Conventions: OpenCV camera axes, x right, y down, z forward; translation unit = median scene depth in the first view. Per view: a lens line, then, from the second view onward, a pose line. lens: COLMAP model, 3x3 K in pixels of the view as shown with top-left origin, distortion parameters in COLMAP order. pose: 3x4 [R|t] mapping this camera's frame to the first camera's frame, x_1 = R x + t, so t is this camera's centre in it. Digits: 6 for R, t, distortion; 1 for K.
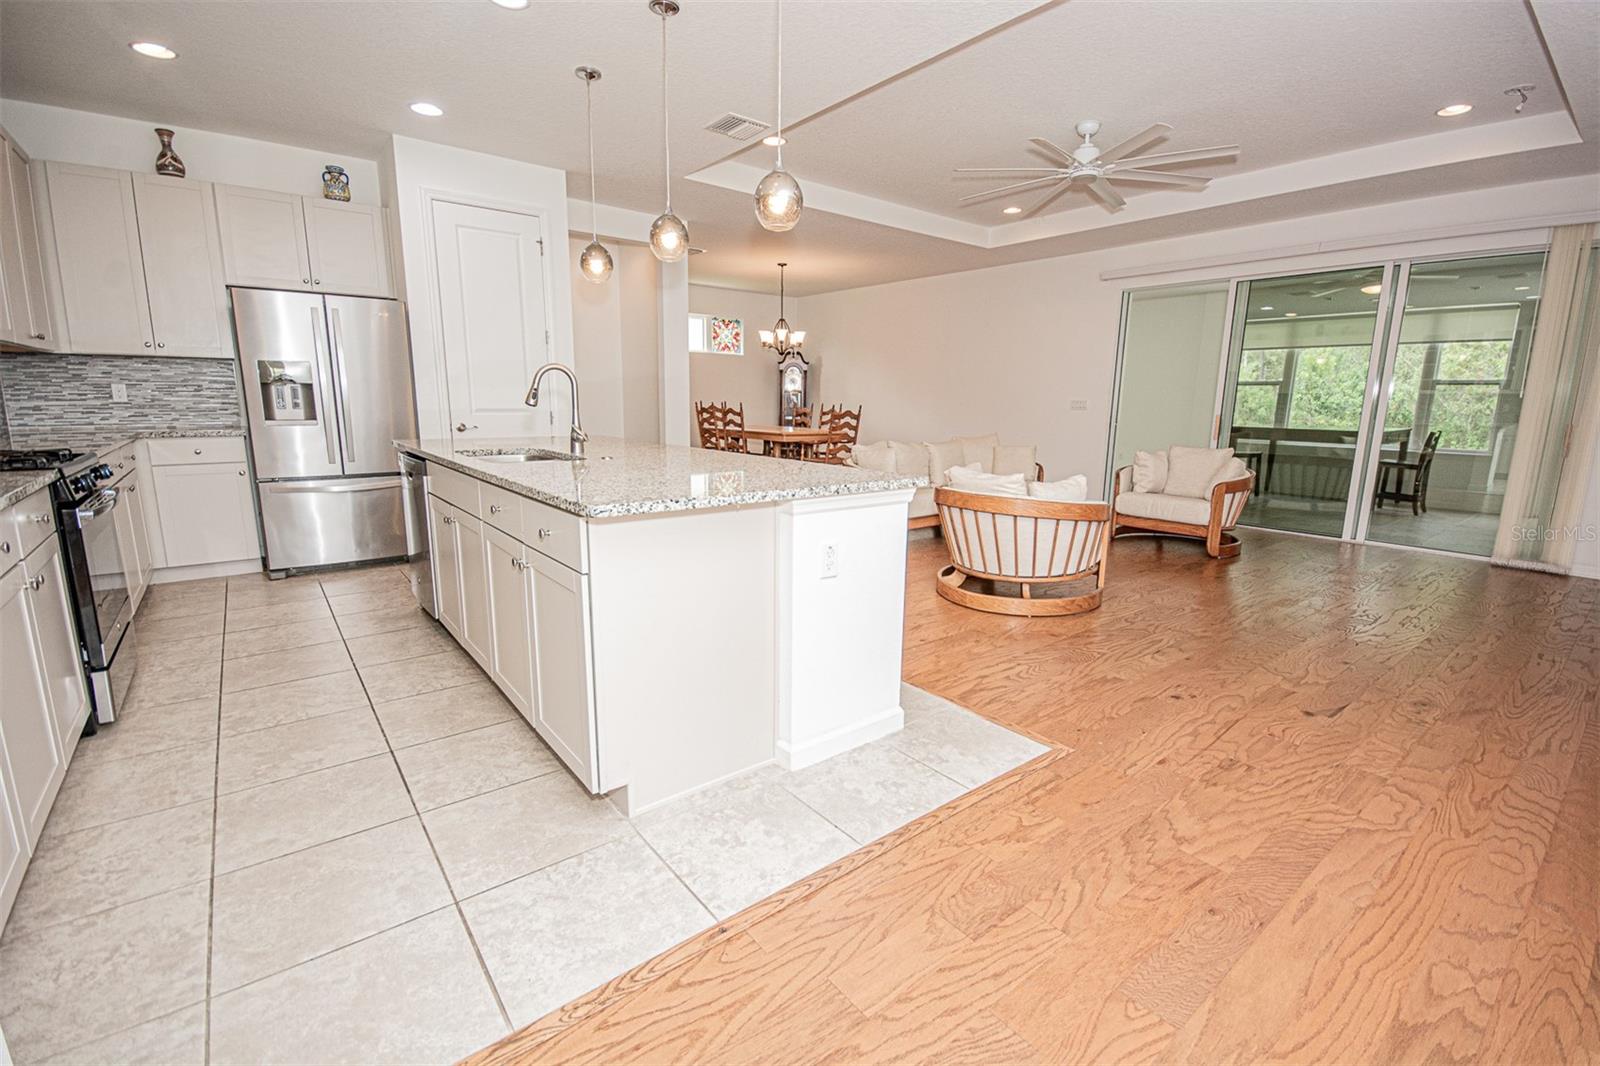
lens RADIAL K [[699.2, 0, 807.3], [0, 699.2, 533.1], [0, 0, 1]] dist [0.012412, -0.012997]
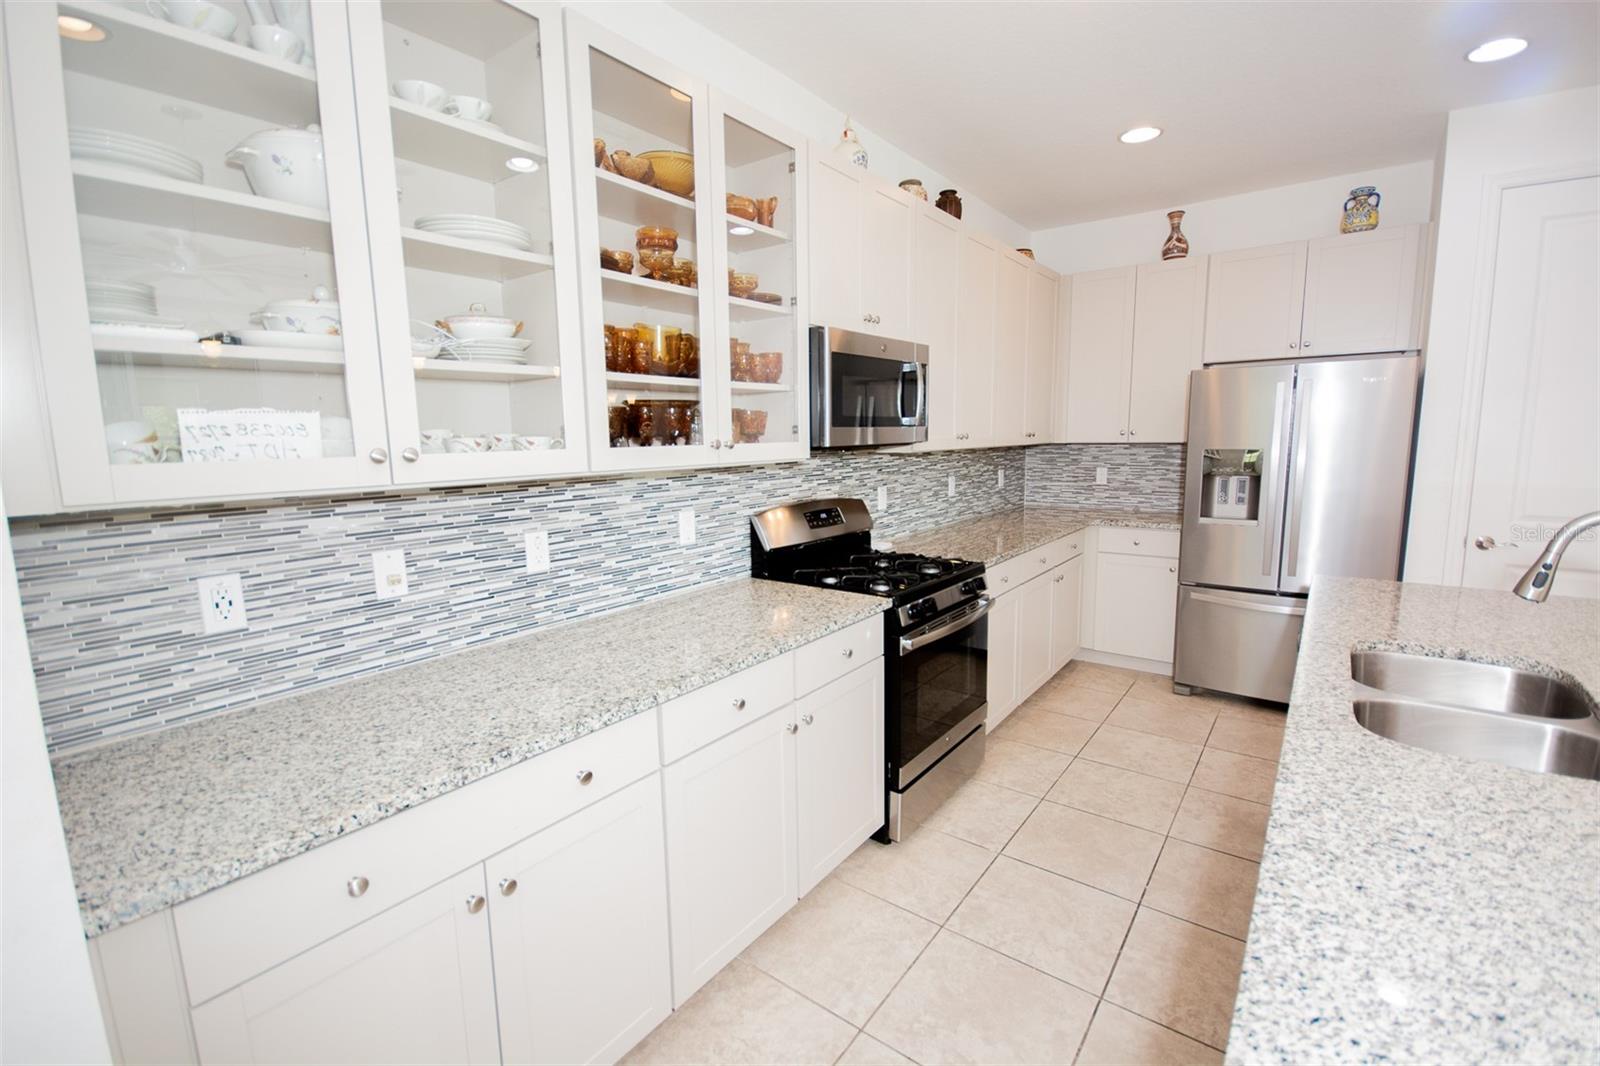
lens RADIAL K [[699.2, 0, 807.3], [0, 699.2, 533.1], [0, 0, 1]] dist [0.012412, -0.012997]
pose [[0.252794, 0.118817, -0.960197, -0.119940], [-0.164969, 0.983191, 0.078231, -0.254666], [0.953352, 0.138626, 0.268146, 0.604916]]
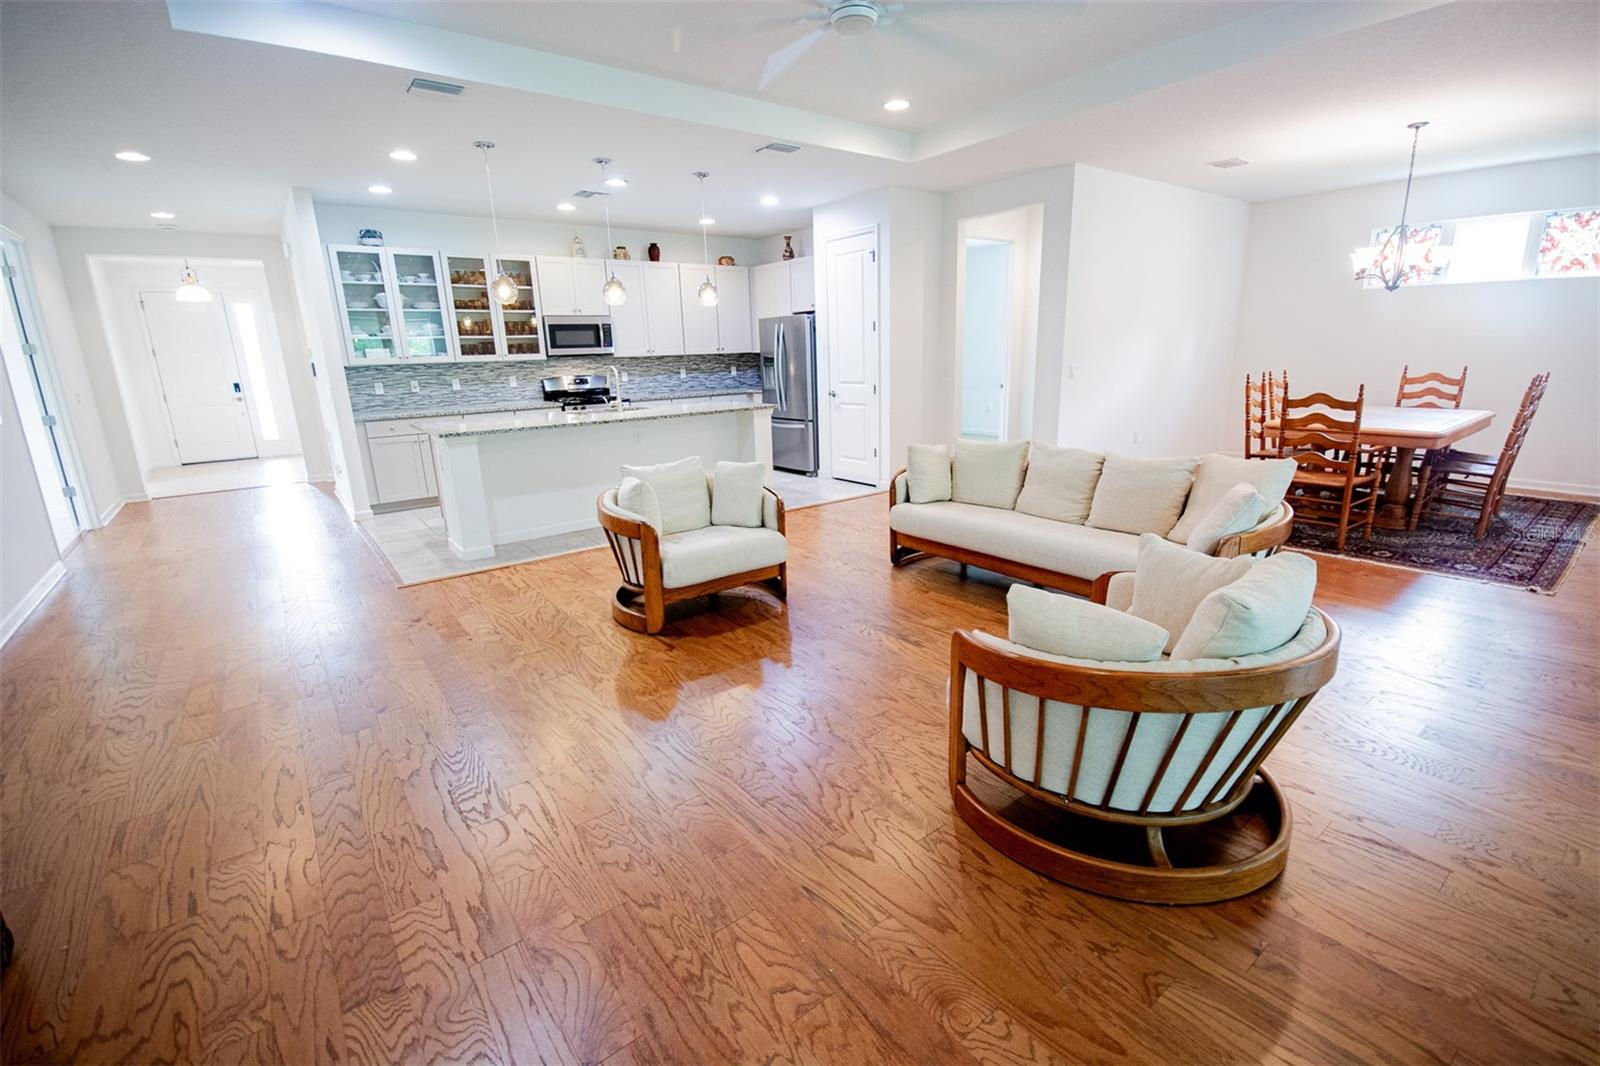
lens RADIAL K [[699.2, 0, 807.3], [0, 699.2, 533.1], [0, 0, 1]] dist [0.012412, -0.012997]
pose [[-0.006107, 0.241244, -0.970445, 2.372274], [-0.162460, 0.957331, 0.239006, -0.500123], [0.986696, 0.159118, 0.033346, 2.195003]]
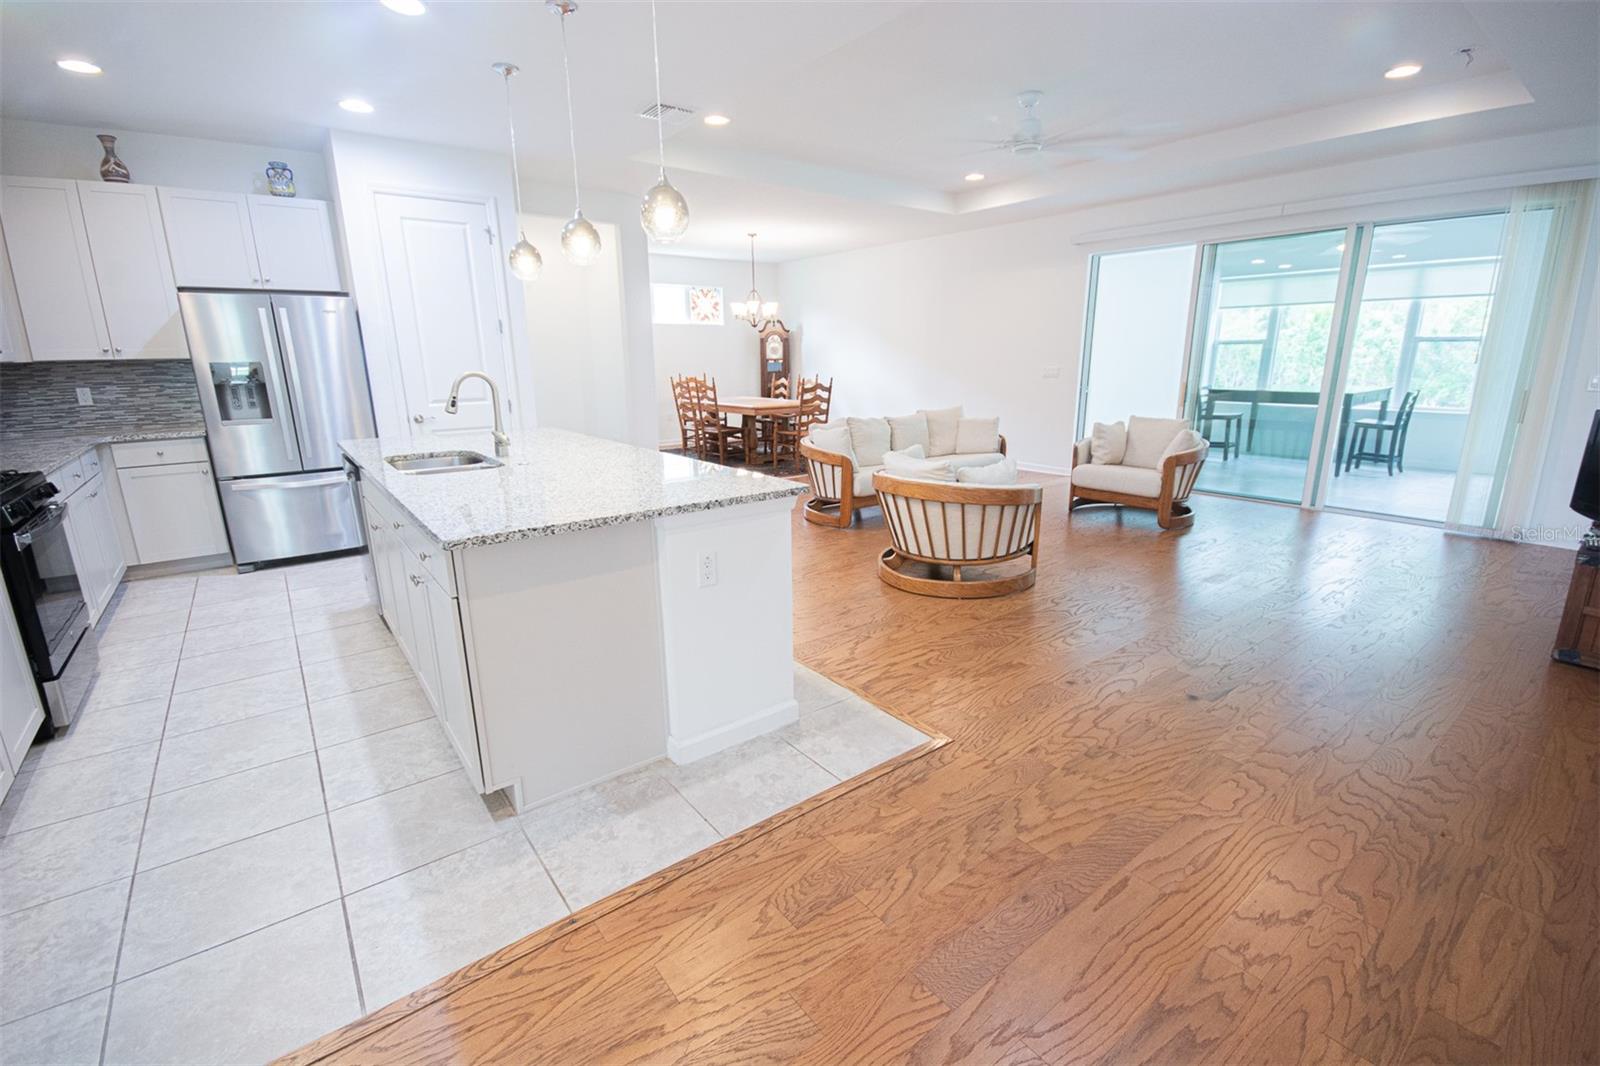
lens RADIAL K [[699.1, 0, 806.5], [0, 699.1, 533.2], [0, 0, 1]] dist [0.012652, -0.014066]
pose [[0.999633, -0.019658, -0.018647, 0.204290], [0.020734, 0.998019, 0.059398, -0.077142], [0.017443, -0.059763, 0.998060, -0.048759]]
